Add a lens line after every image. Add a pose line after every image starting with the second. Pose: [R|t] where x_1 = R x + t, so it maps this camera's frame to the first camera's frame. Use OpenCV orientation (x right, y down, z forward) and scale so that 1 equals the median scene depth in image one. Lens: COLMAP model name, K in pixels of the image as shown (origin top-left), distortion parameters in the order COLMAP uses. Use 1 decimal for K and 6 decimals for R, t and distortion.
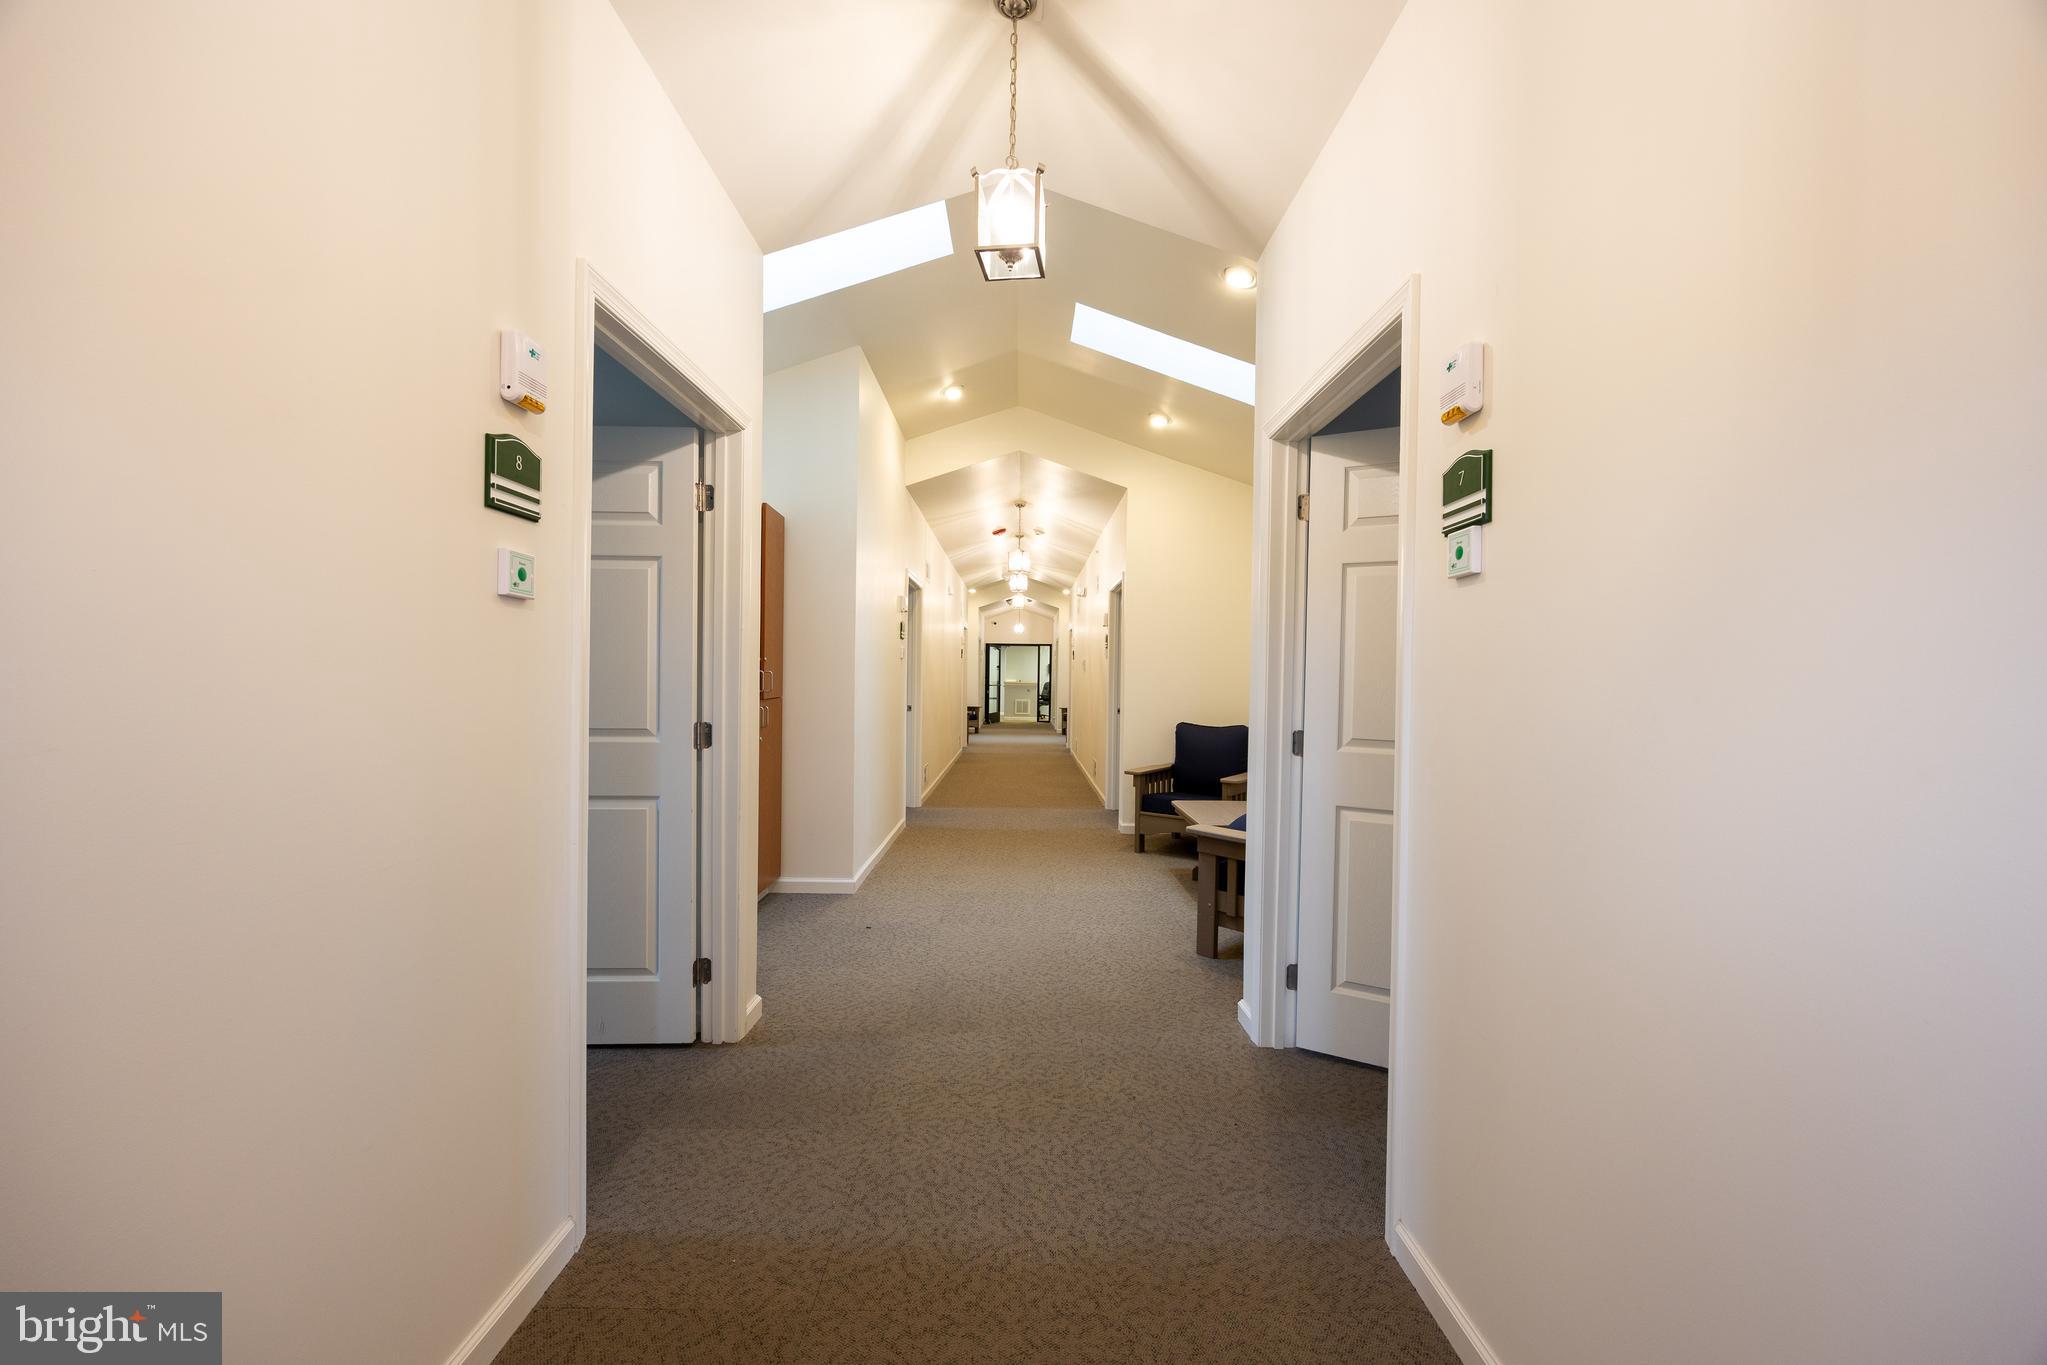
lens RADIAL K [[771.9, 0, 1023.5], [0, 771.9, 682.5], [0, 0, 1]] dist [-0.001816, 0.000191]
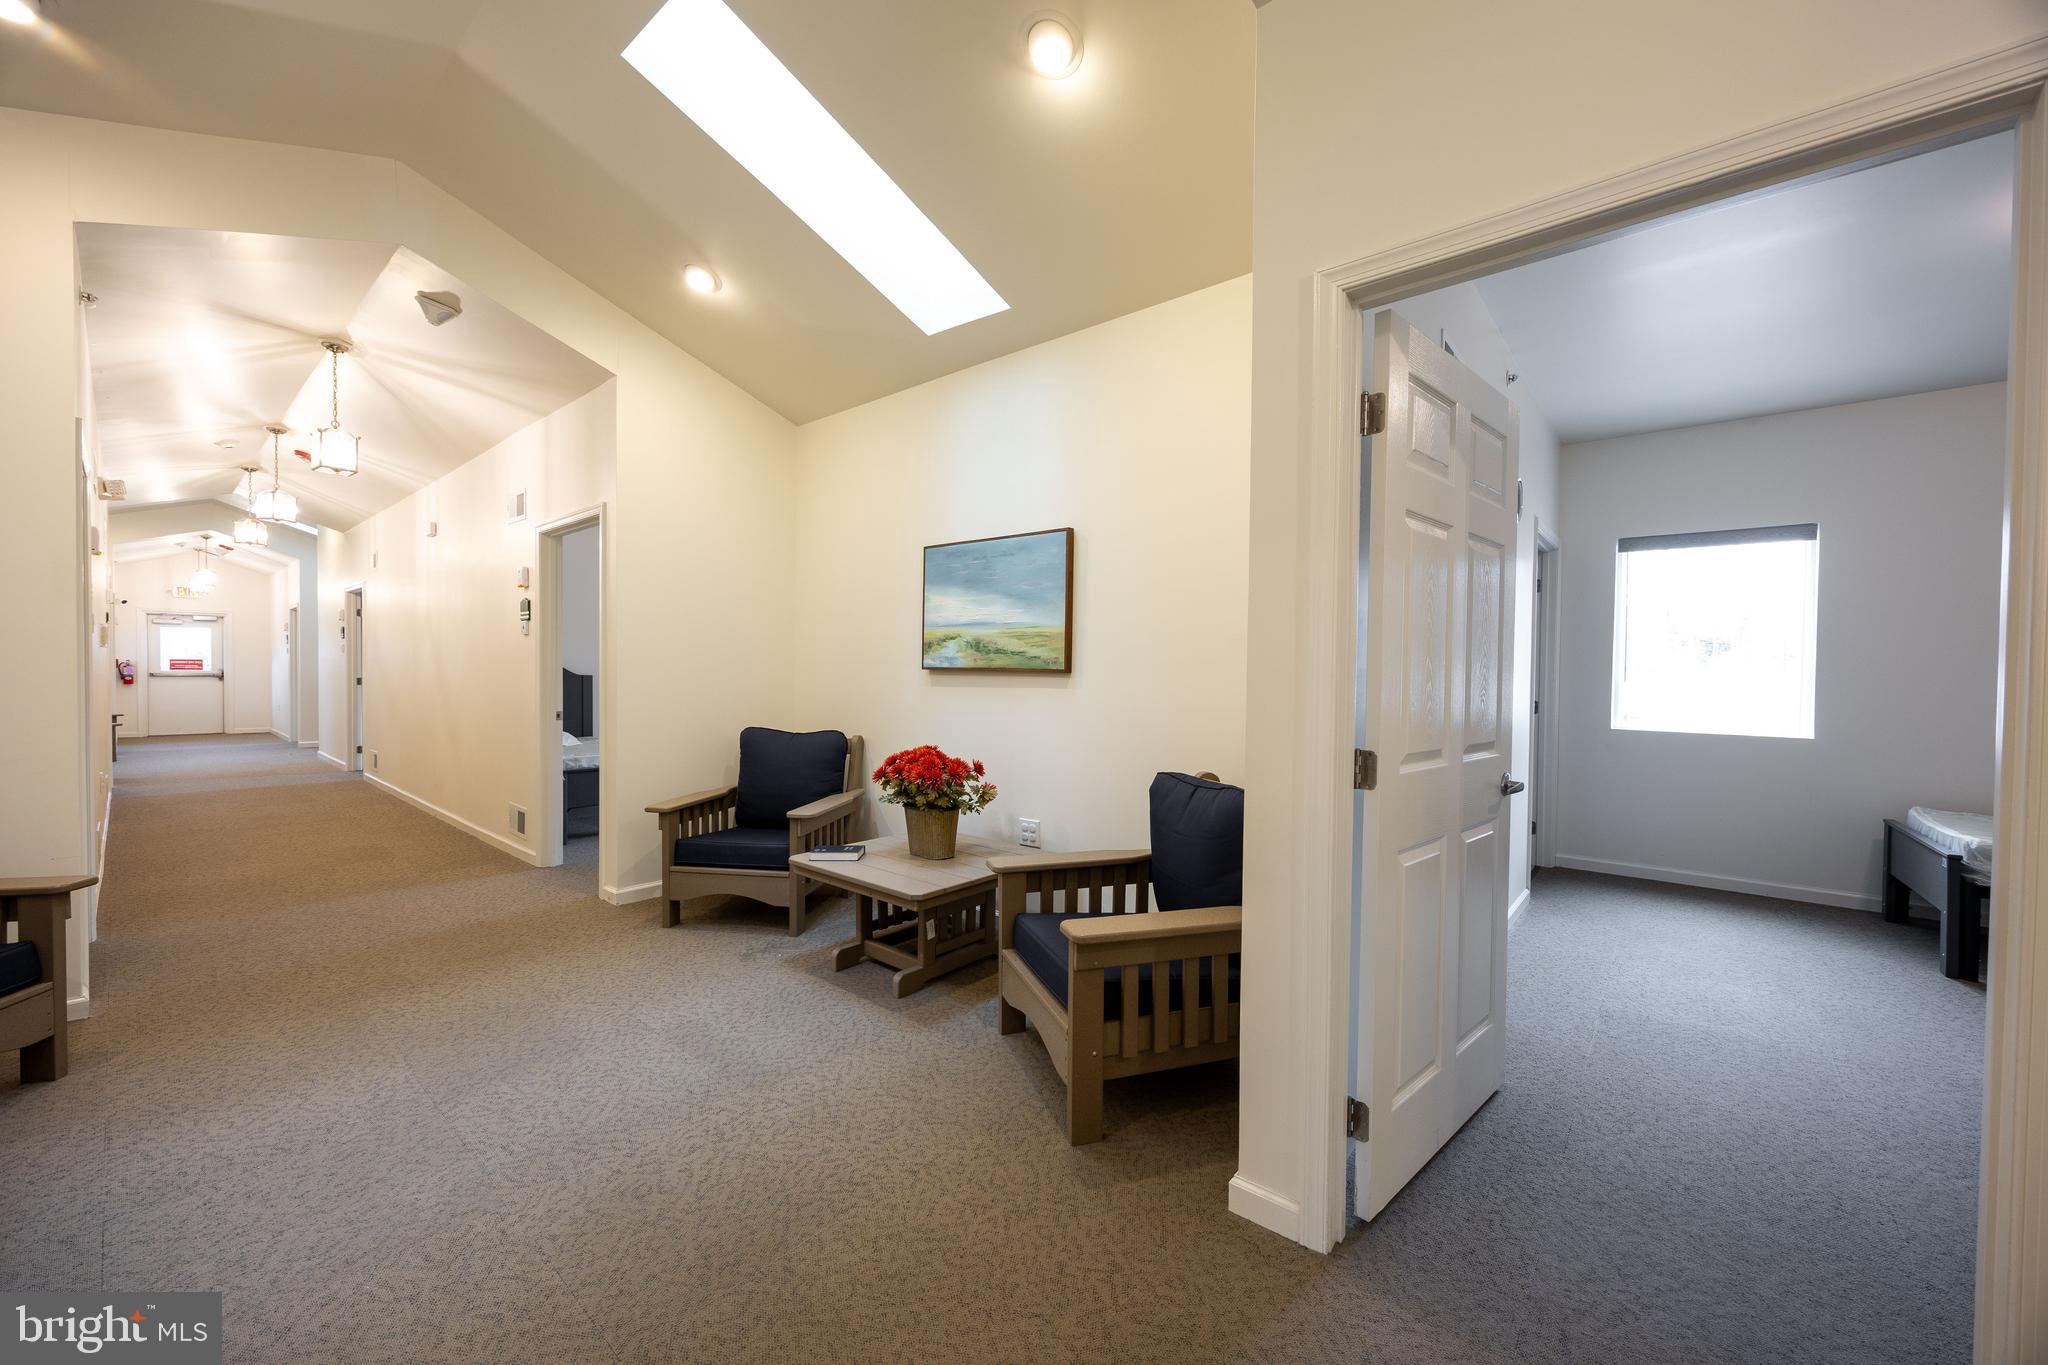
lens RADIAL K [[772.2, 0, 1024.0], [0, 772.2, 682.5], [0, 0, 1]] dist [-0.001816, 0.000191]
pose [[0.666521, -0.013235, 0.745368, -0.143880], [0.000403, 0.999849, 0.017393, -0.000933], [-0.745486, -0.011293, 0.666426, 0.343020]]
